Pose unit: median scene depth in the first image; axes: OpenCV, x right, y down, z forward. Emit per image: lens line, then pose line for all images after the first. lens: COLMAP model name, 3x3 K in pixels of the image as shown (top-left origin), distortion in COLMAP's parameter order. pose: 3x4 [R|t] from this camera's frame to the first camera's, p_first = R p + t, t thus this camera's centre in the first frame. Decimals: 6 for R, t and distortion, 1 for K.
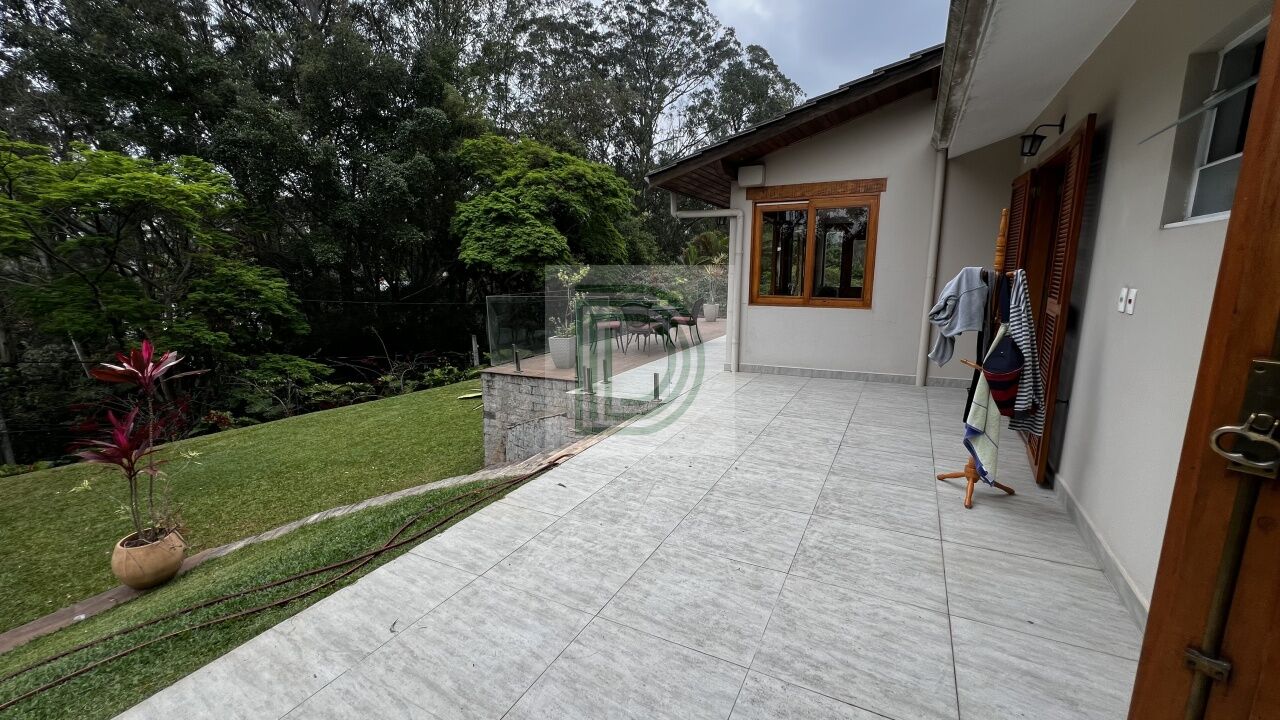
lens RADIAL K [[512.6, 0, 634.1], [0, 512.6, 363.5], [0, 0, 1]] dist [0.000973, 0.000367]
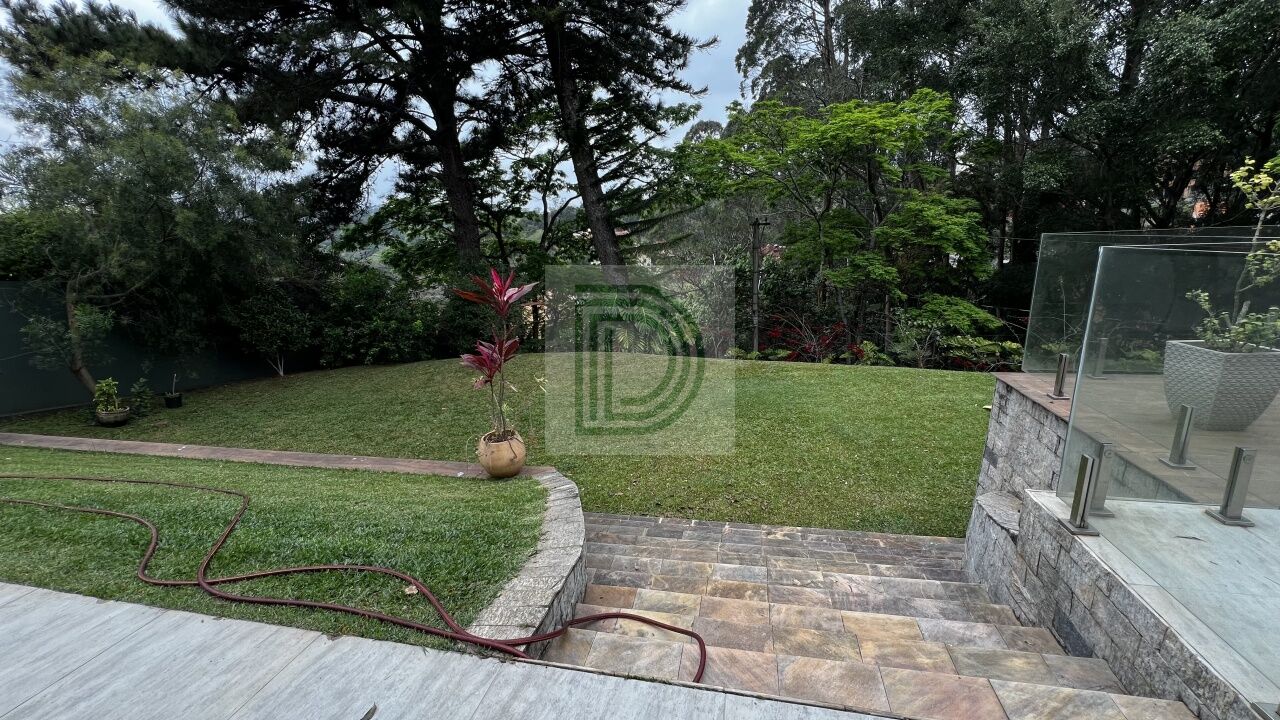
lens RADIAL K [[512.6, 0, 644.6], [0, 512.6, 364.8], [0, 0, 1]] dist [0.000973, 0.000367]
pose [[0.277083, 0.251797, -0.927267, 0.096913], [-0.138629, 0.965431, 0.220736, -0.063047], [0.950793, 0.067384, 0.302411, 0.476934]]
